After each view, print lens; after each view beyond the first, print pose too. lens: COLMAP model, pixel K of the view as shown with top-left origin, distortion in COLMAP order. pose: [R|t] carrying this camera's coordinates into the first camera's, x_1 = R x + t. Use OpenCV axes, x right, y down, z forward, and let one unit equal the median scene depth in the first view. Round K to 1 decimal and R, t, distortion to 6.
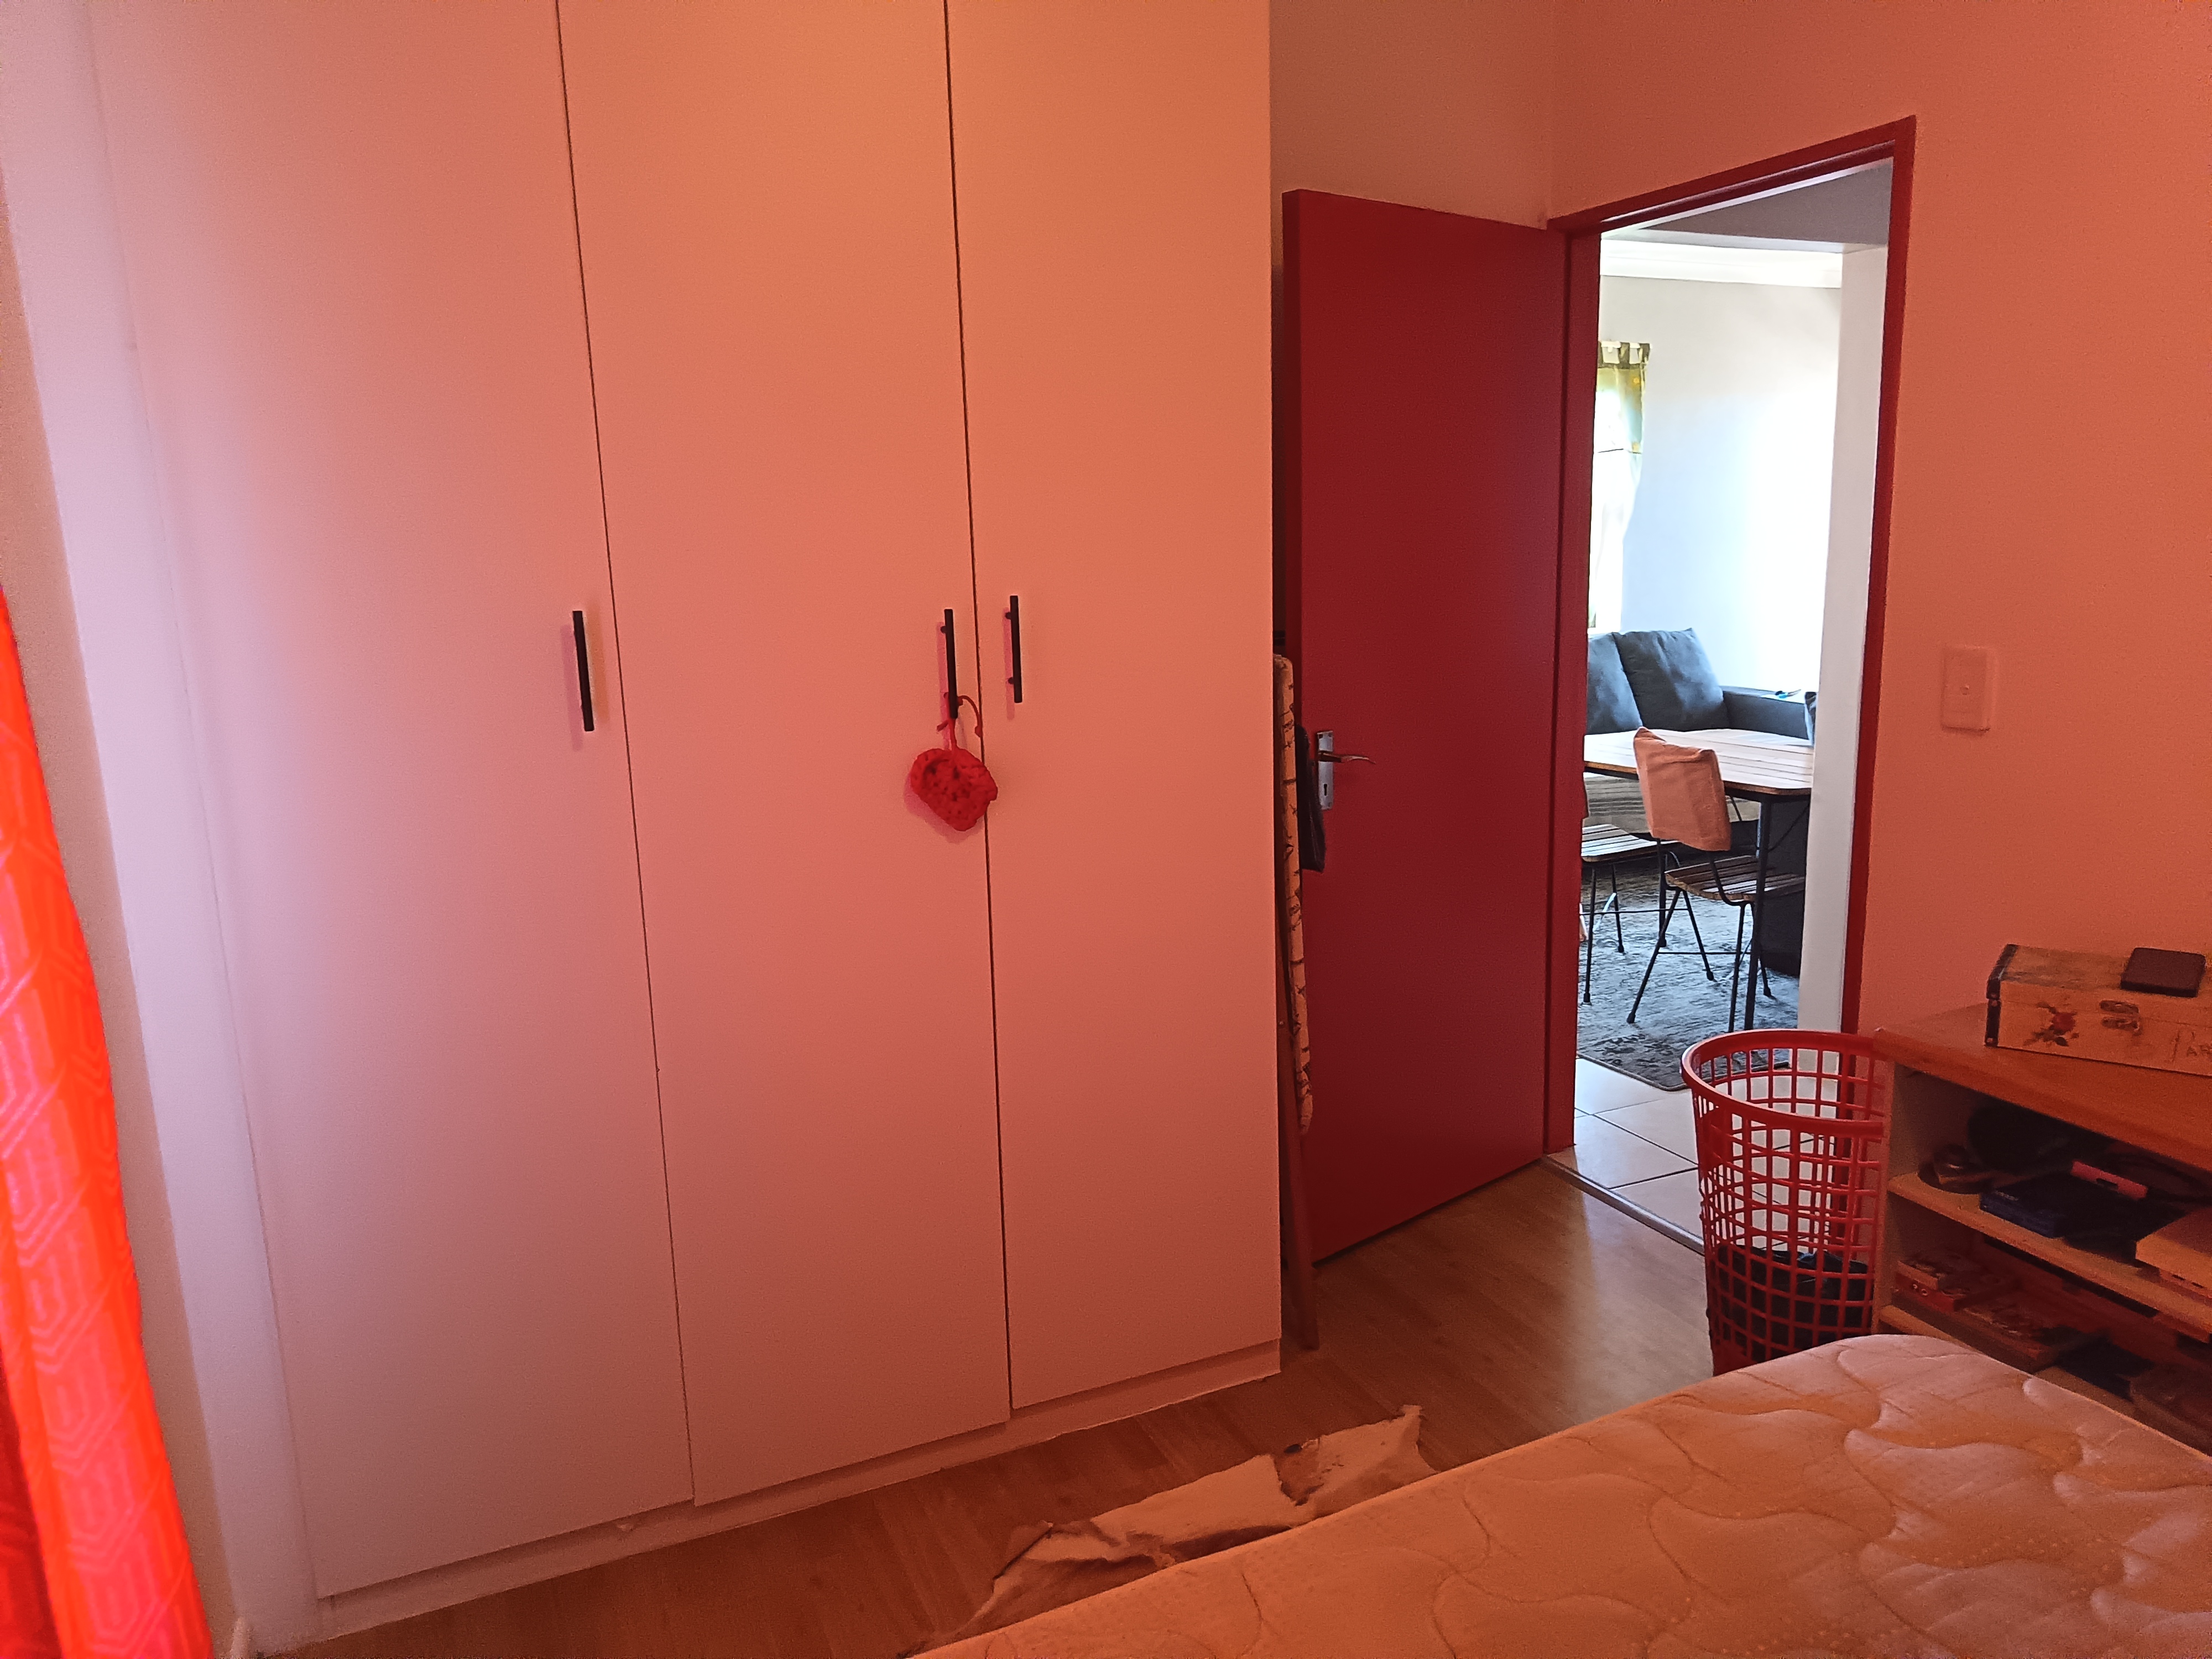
lens RADIAL K [[1530.9, 0, 1110.6], [0, 1530.9, 827.1], [0, 0, 1]] dist [0.054564, -0.022506]
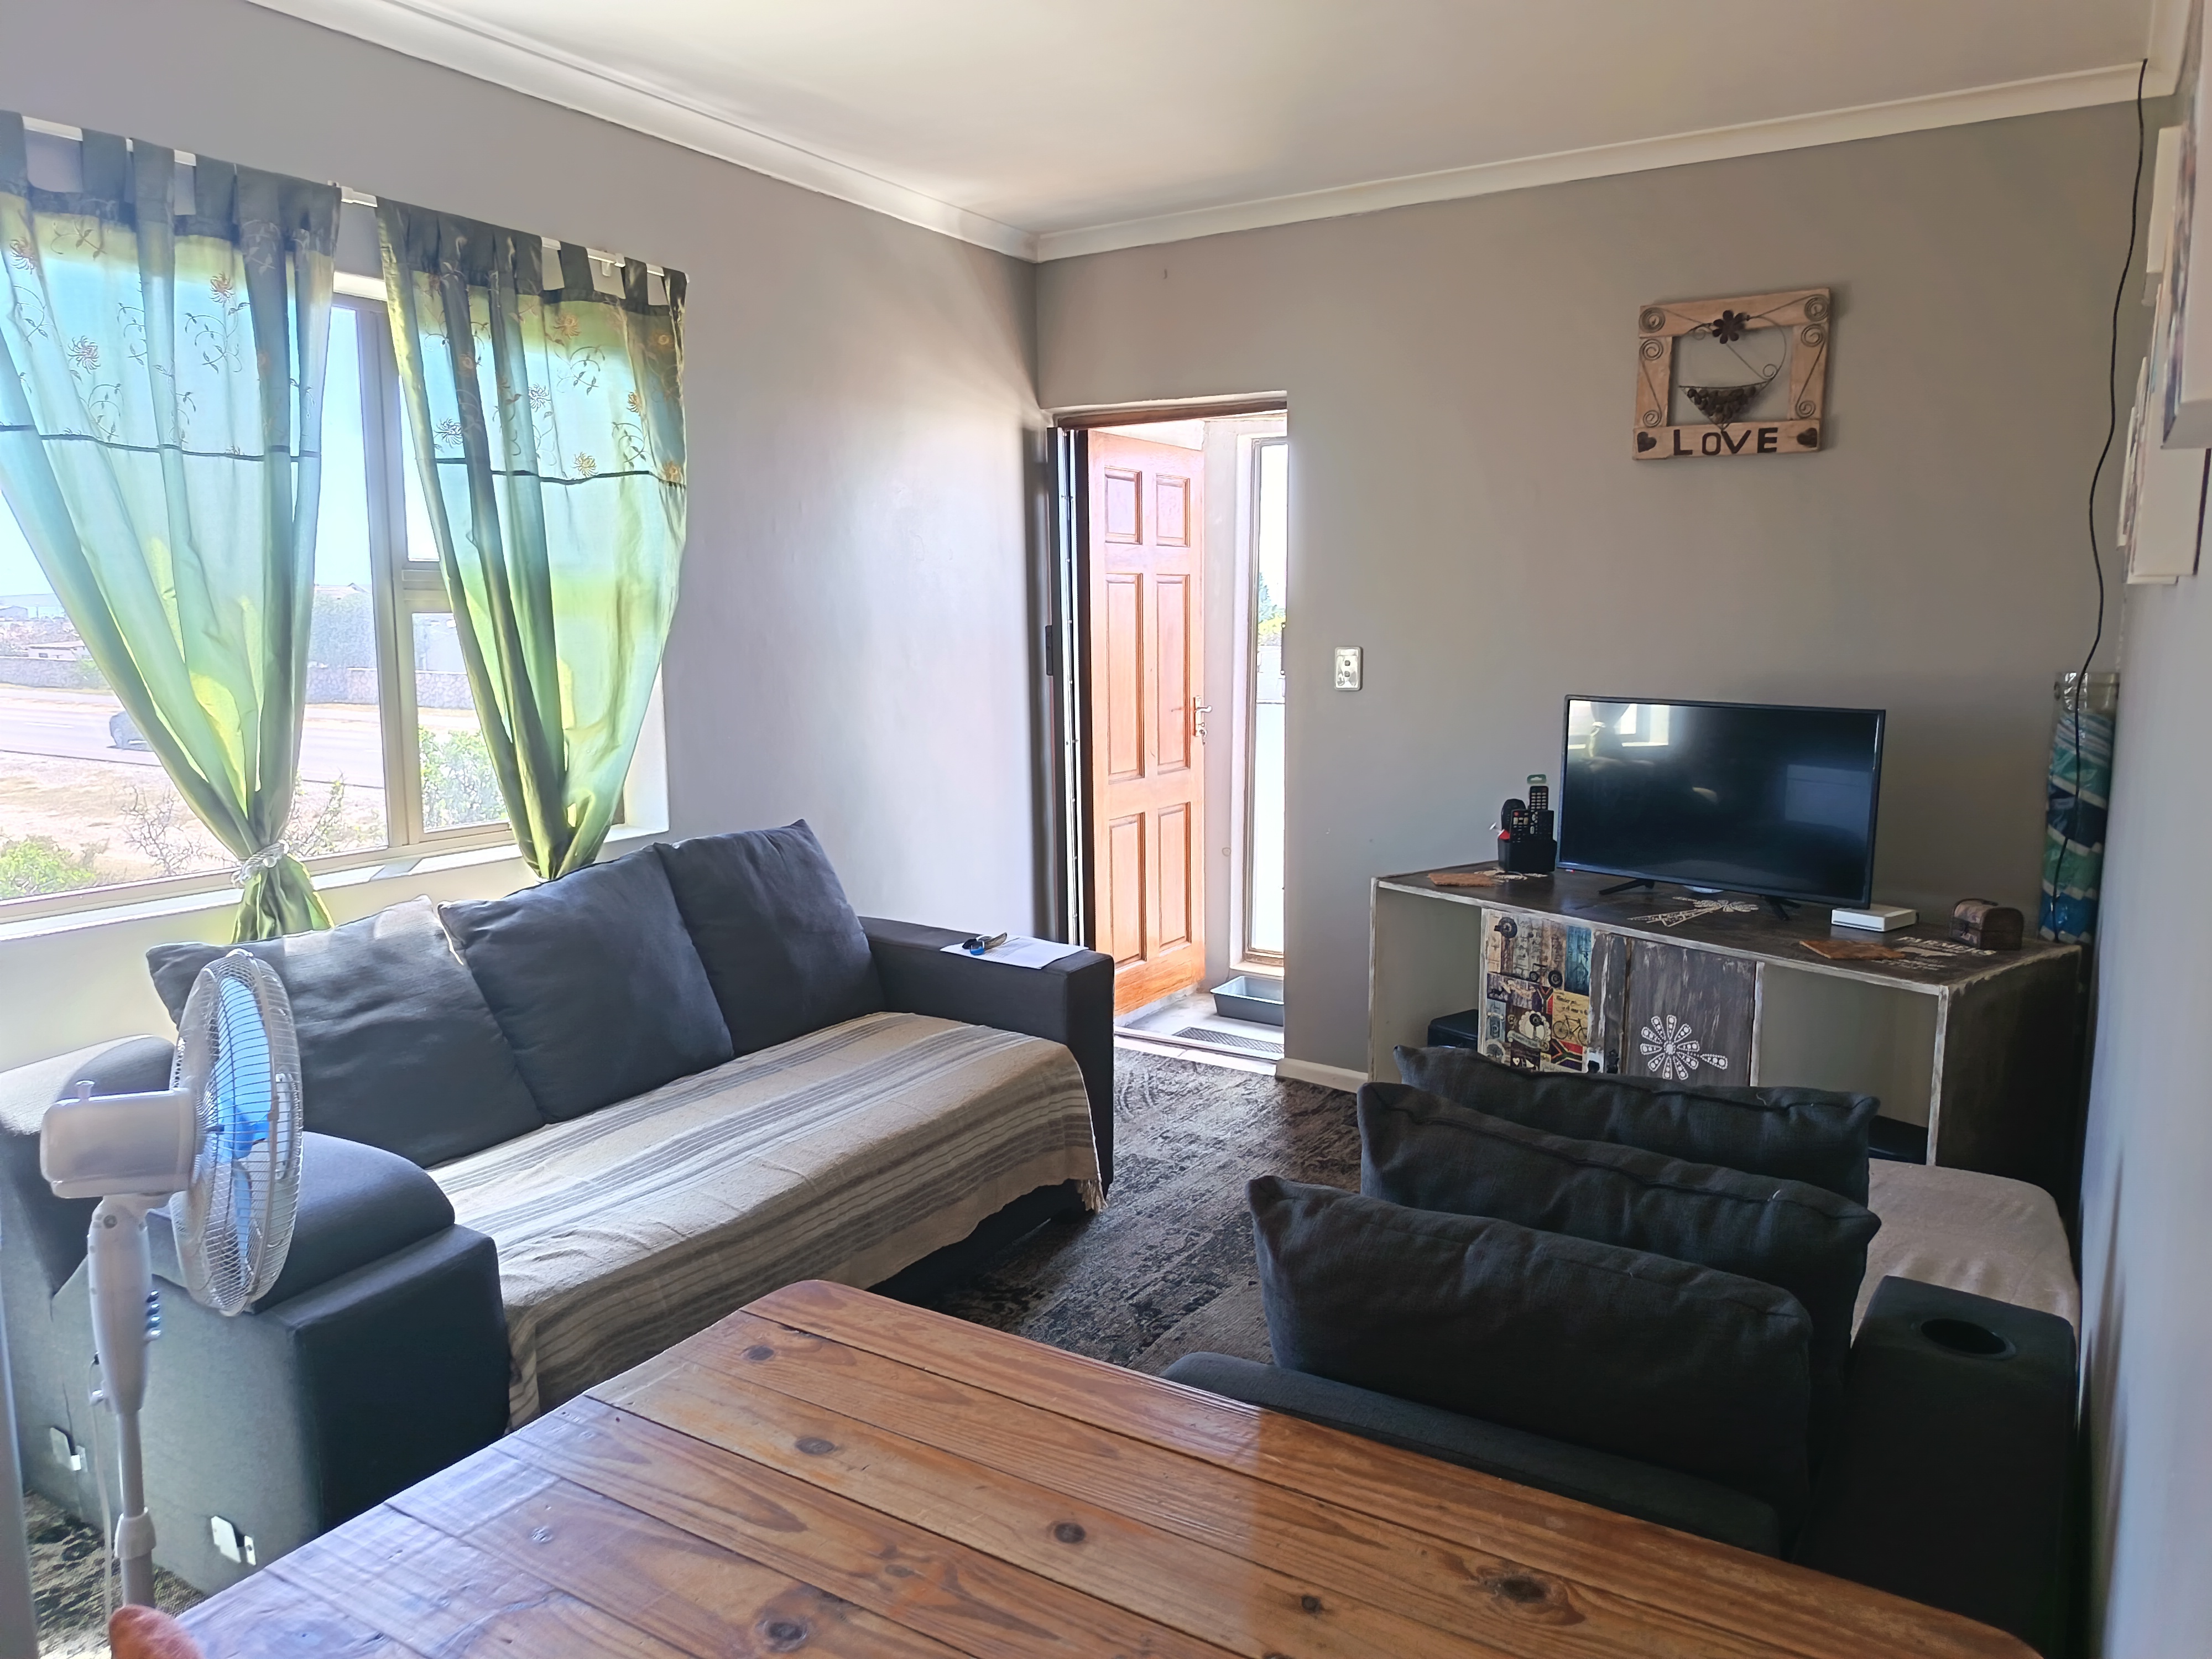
lens RADIAL K [[1530.9, 0, 1111.1], [0, 1530.9, 842.2], [0, 0, 1]] dist [0.054564, -0.022506]
pose [[0.833080, -0.048948, 0.550983, 0.177478], [0.076541, 0.996696, -0.027185, -0.102592], [-0.547831, 0.064821, 0.834074, 0.515121]]
